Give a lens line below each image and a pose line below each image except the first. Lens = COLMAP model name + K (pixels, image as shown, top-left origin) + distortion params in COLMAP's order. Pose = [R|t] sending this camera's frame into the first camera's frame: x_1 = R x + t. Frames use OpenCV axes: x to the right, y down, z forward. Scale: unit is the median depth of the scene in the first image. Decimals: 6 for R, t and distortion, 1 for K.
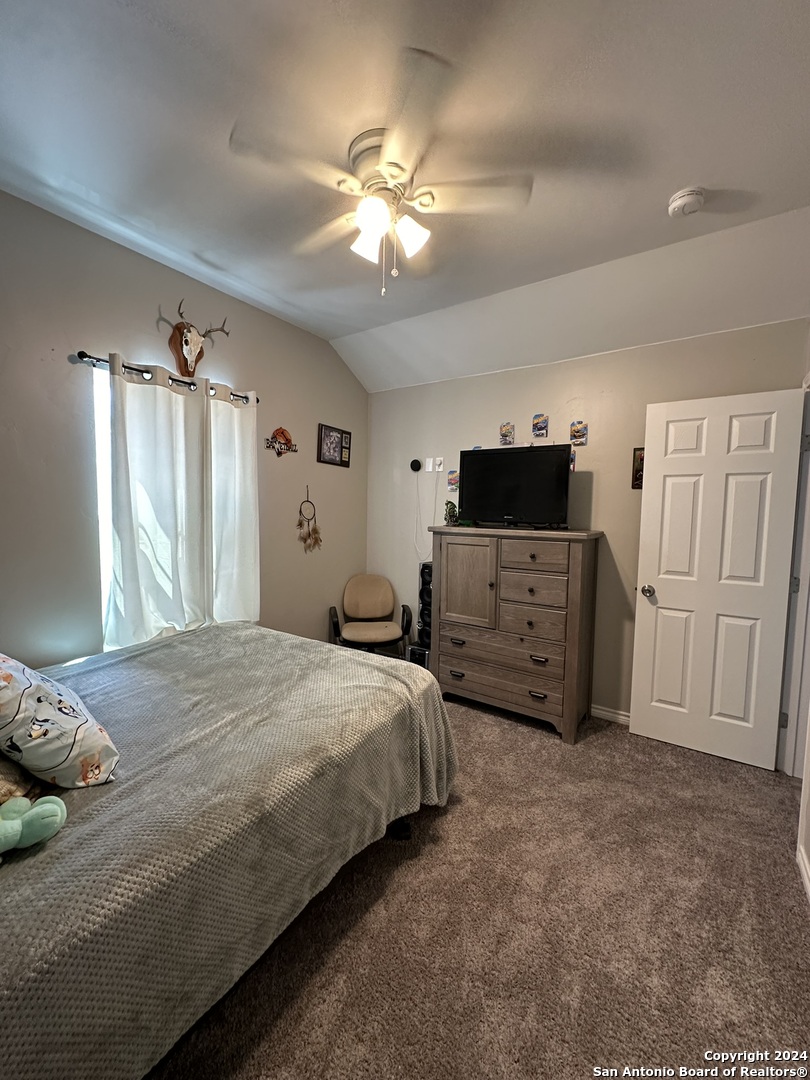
lens RADIAL K [[428.2, 0, 409.7], [0, 428.2, 537.7], [0, 0, 1]] dist [-0.014672, -0.000367]
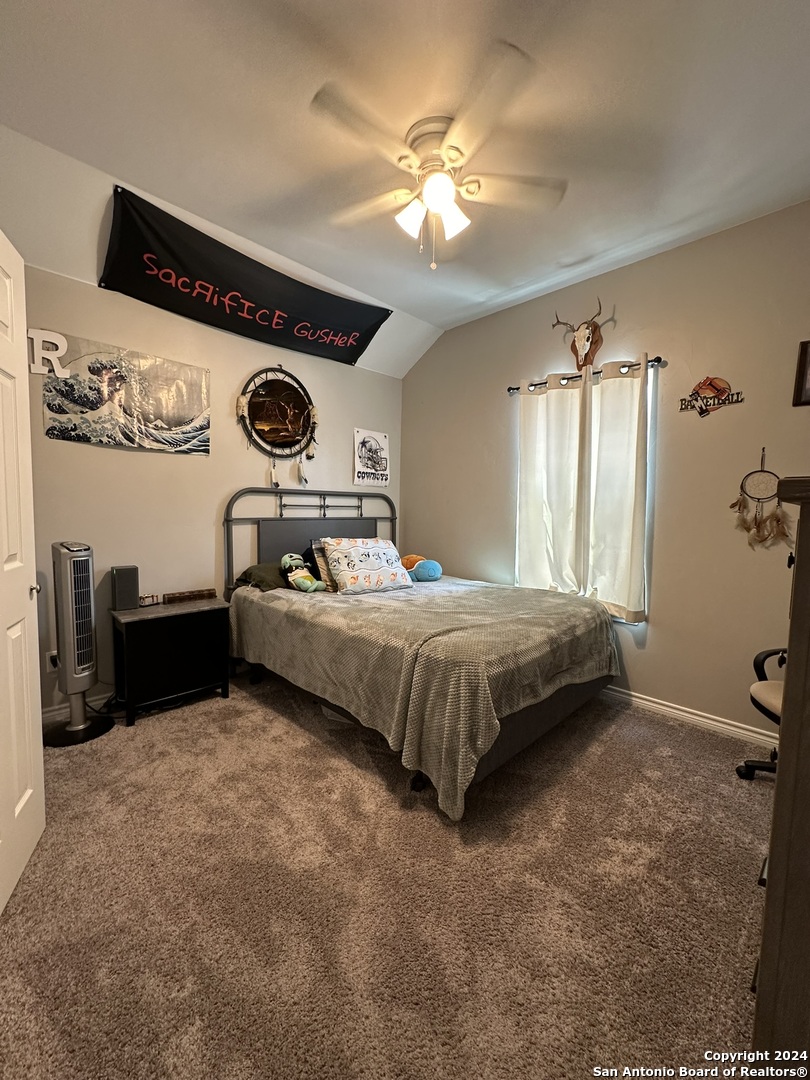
lens RADIAL K [[428.2, 0, 409.0], [0, 428.2, 542.9], [0, 0, 1]] dist [-0.014672, -0.000367]
pose [[-0.196986, 0.055859, -0.978814, 0.572764], [-0.081490, 0.993988, 0.073125, 0.024128], [0.977014, 0.094168, -0.191249, 0.666660]]
